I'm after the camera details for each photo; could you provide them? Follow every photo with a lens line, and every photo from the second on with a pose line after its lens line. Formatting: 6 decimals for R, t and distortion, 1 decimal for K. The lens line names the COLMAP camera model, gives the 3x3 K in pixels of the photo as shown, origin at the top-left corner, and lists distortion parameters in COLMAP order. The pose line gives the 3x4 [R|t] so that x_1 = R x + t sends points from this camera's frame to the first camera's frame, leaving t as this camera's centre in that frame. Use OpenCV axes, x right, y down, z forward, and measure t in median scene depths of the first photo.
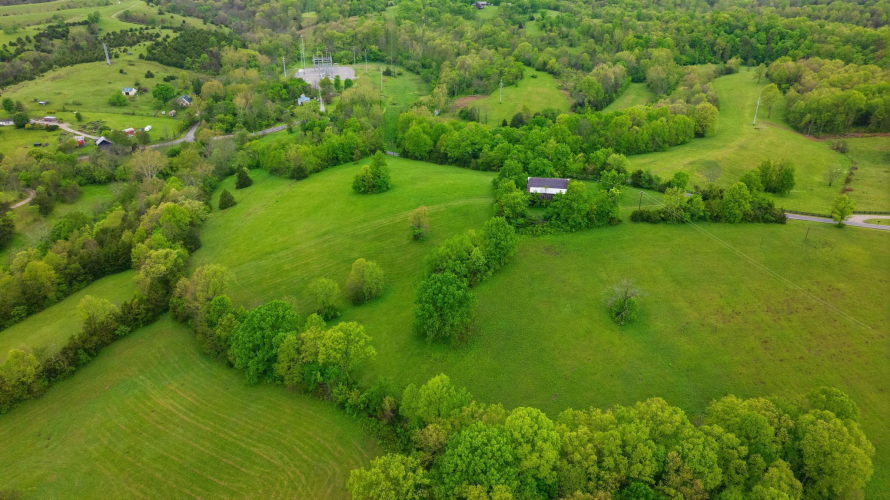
lens RADIAL K [[630.8, 0, 446.1], [0, 630.8, 249.9], [0, 0, 1]] dist [-0.042071, 0.043385]
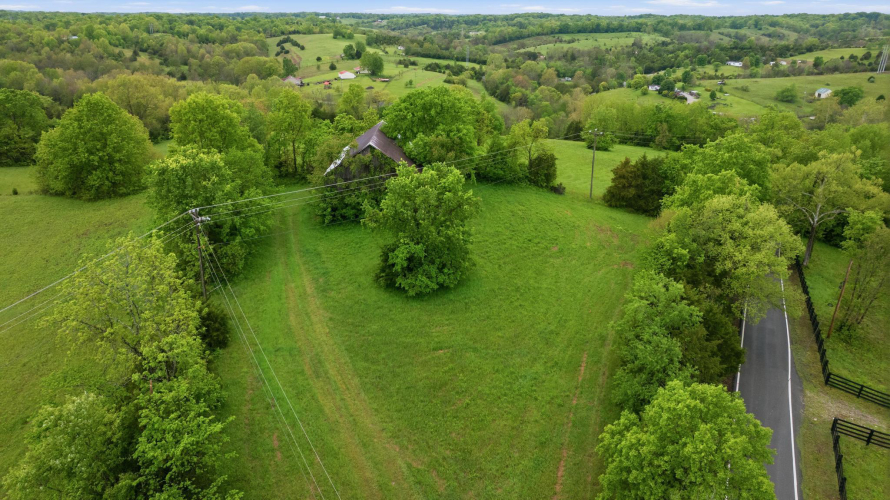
lens RADIAL K [[630.8, 0, 447.9], [0, 630.8, 245.9], [0, 0, 1]] dist [-0.042071, 0.043385]
pose [[0.120698, 0.343372, -0.931412, 0.362446], [-0.453538, 0.853694, 0.255949, -0.119926], [0.883026, 0.391538, 0.258771, 0.713920]]
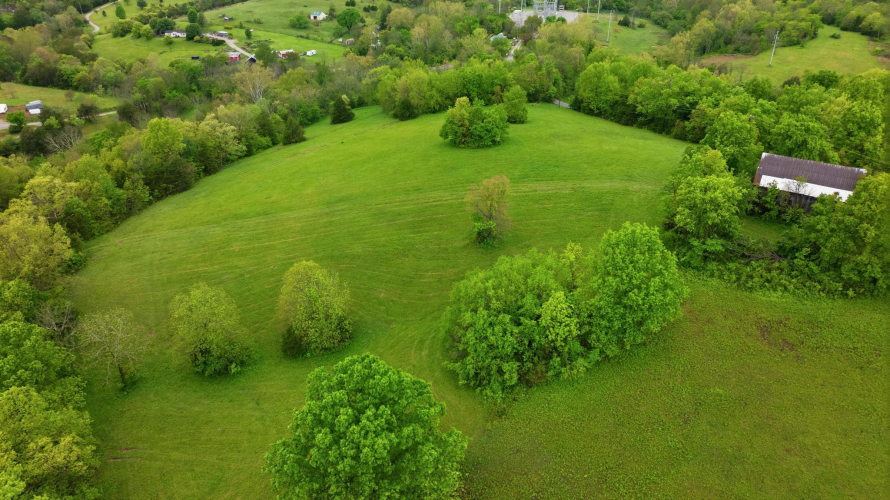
lens RADIAL K [[630.8, 0, 444.3], [0, 630.8, 249.6], [0, 0, 1]] dist [-0.042071, 0.043385]
pose [[0.912809, 0.193350, -0.359716, 0.071083], [-0.182328, 0.981108, 0.064680, -0.025255], [0.365426, 0.006546, 0.930817, 0.366450]]
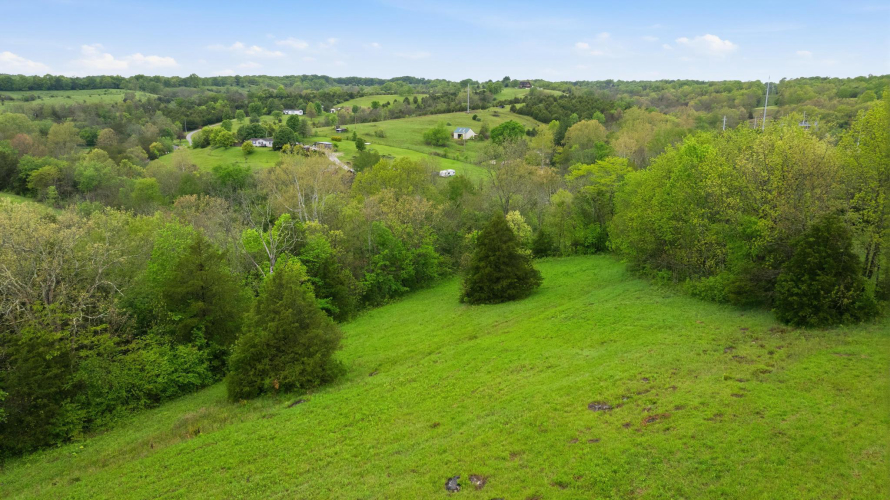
lens RADIAL K [[630.8, 0, 454.2], [0, 630.8, 248.7], [0, 0, 1]] dist [-0.042071, 0.043385]
pose [[0.808149, 0.151308, -0.569212, -0.204715], [-0.272895, 0.952635, -0.134219, -0.081632], [0.521943, 0.263804, 0.811162, 0.789262]]
